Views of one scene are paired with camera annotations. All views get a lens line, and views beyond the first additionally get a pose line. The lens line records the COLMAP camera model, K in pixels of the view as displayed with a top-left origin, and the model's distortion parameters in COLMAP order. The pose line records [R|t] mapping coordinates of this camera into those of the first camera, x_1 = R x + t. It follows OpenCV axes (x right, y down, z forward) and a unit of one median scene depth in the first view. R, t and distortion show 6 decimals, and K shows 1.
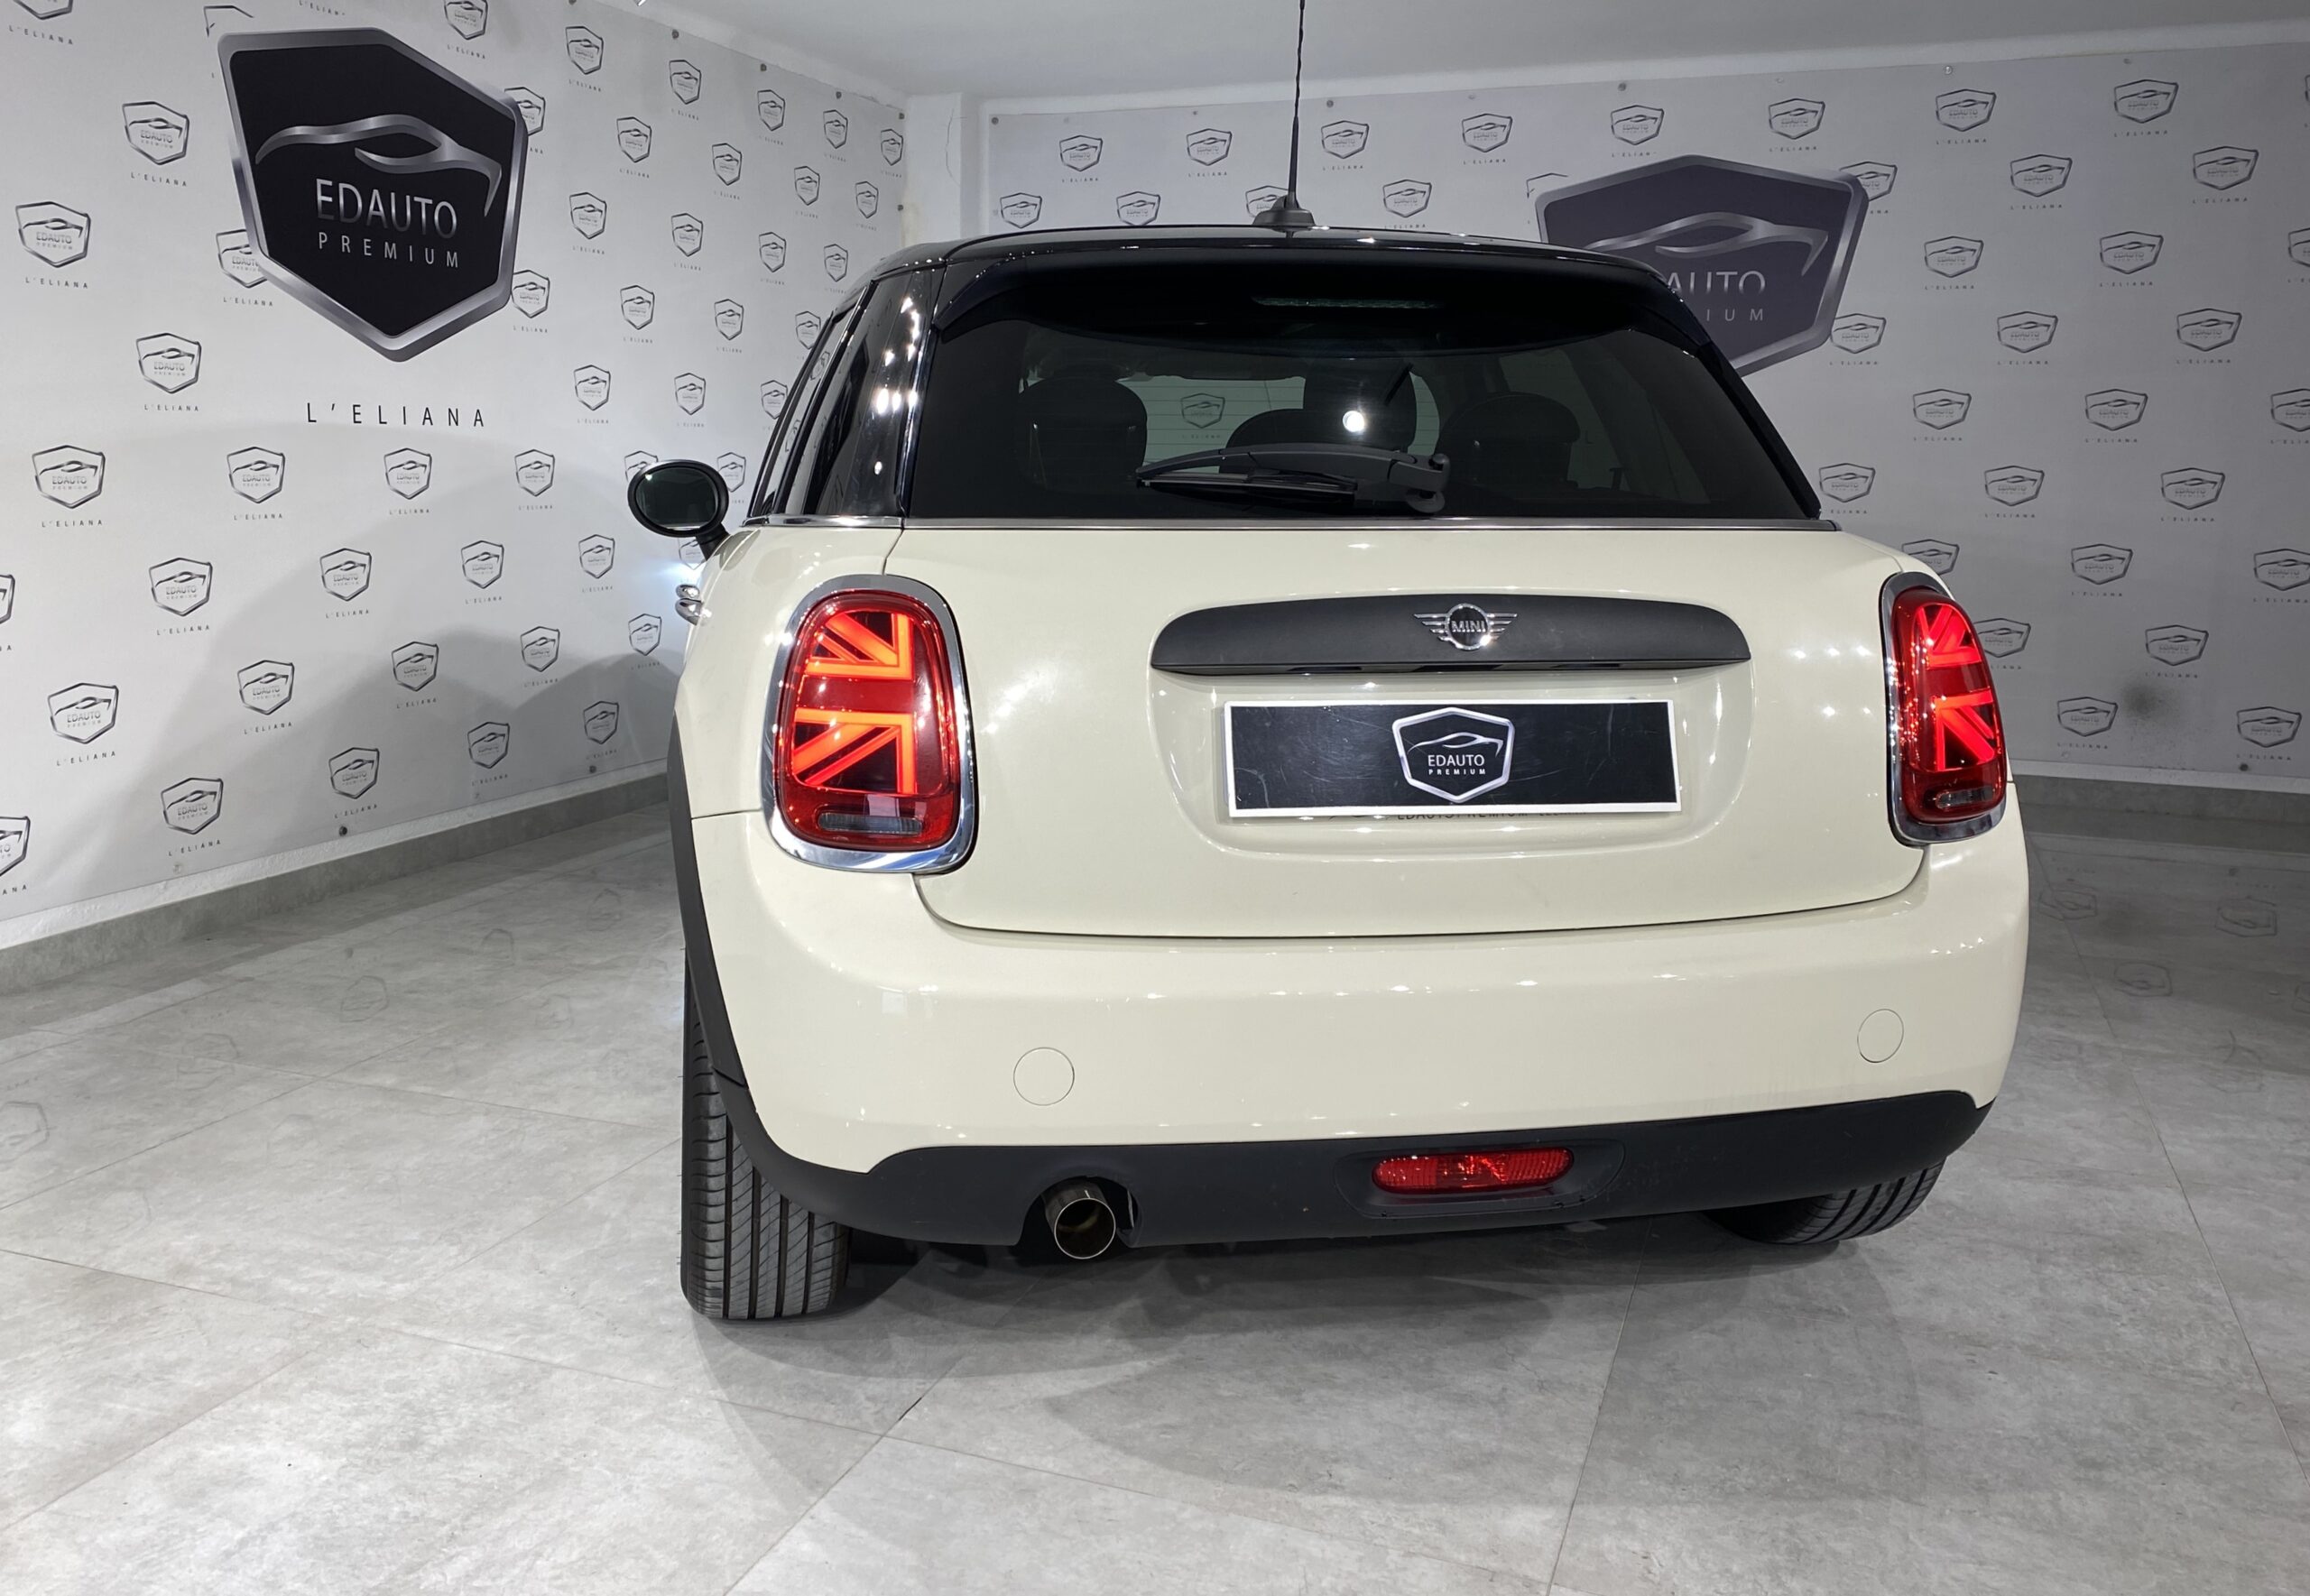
lens RADIAL K [[1897.9, 0, 1100.3], [0, 1897.9, 720.0], [0, 0, 1]] dist [0.010889, 0.009690]
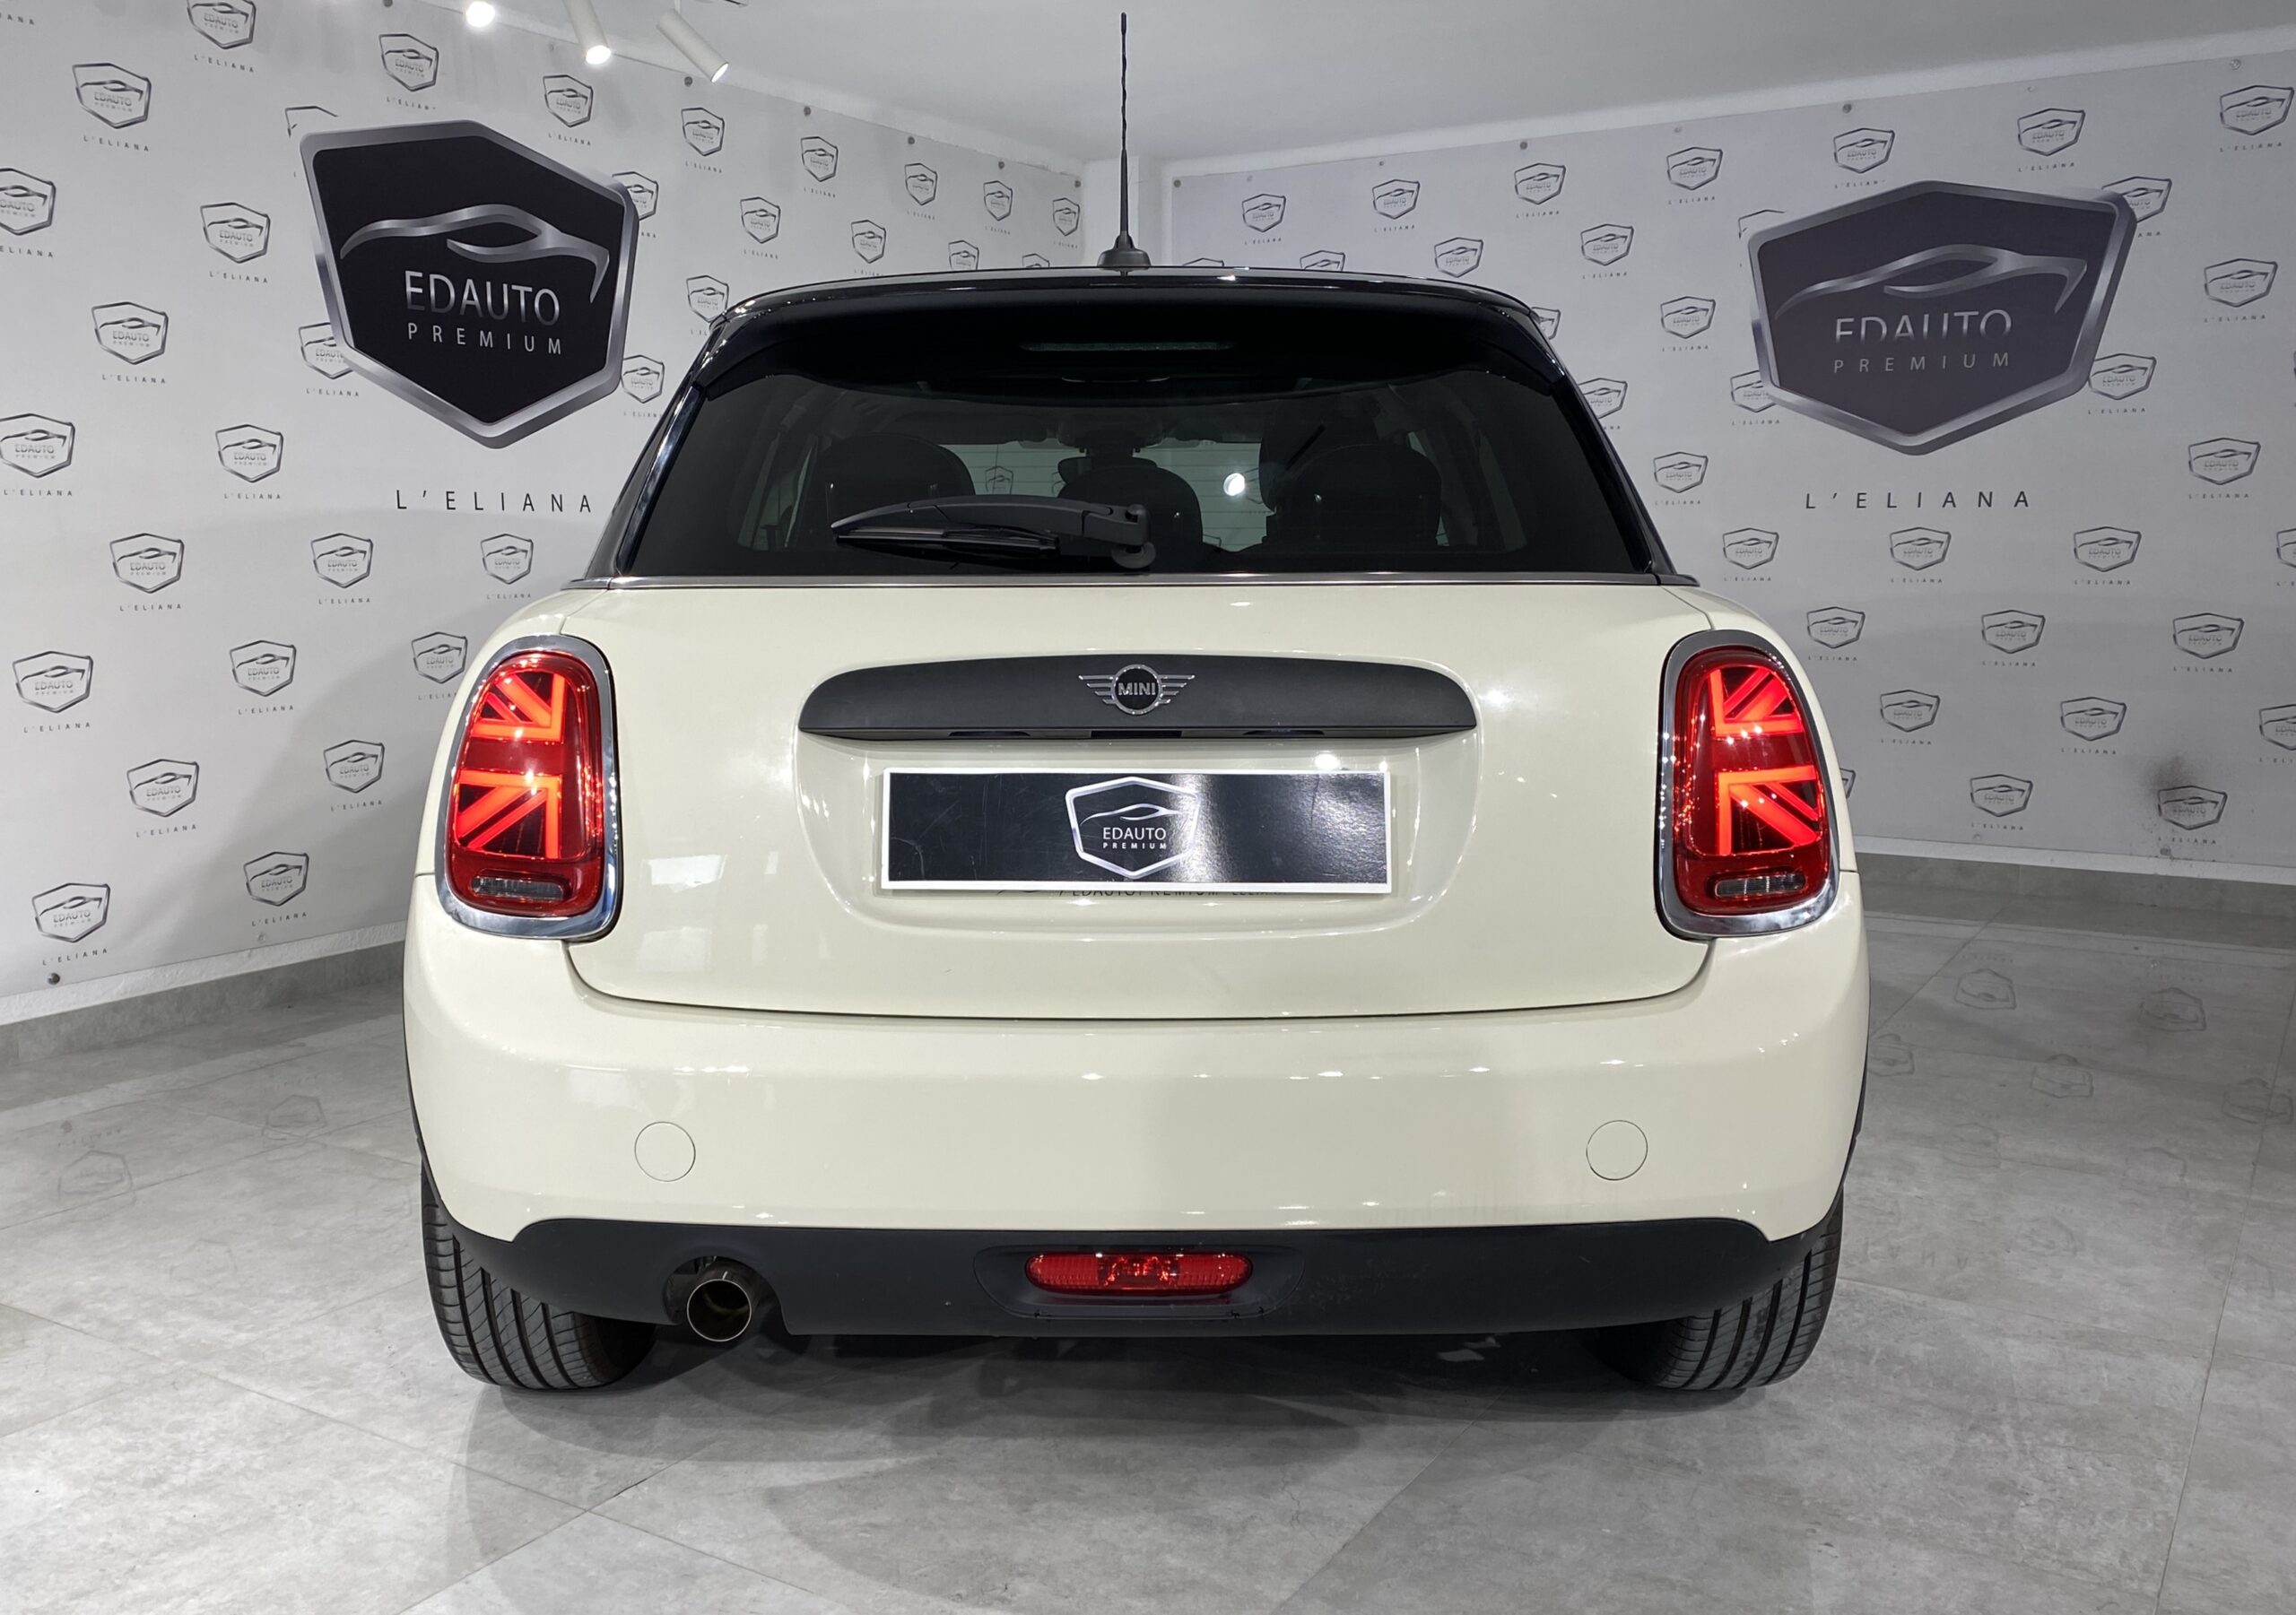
lens RADIAL K [[1974.7, 0, 1066.5], [0, 1974.7, 845.3], [0, 0, 1]] dist [0.010791, 0.012016]
pose [[0.980345, 0.014827, -0.196732, 0.271936], [-0.012401, 0.999831, 0.013556, 0.011367], [0.196900, -0.010850, 0.980364, 0.036874]]
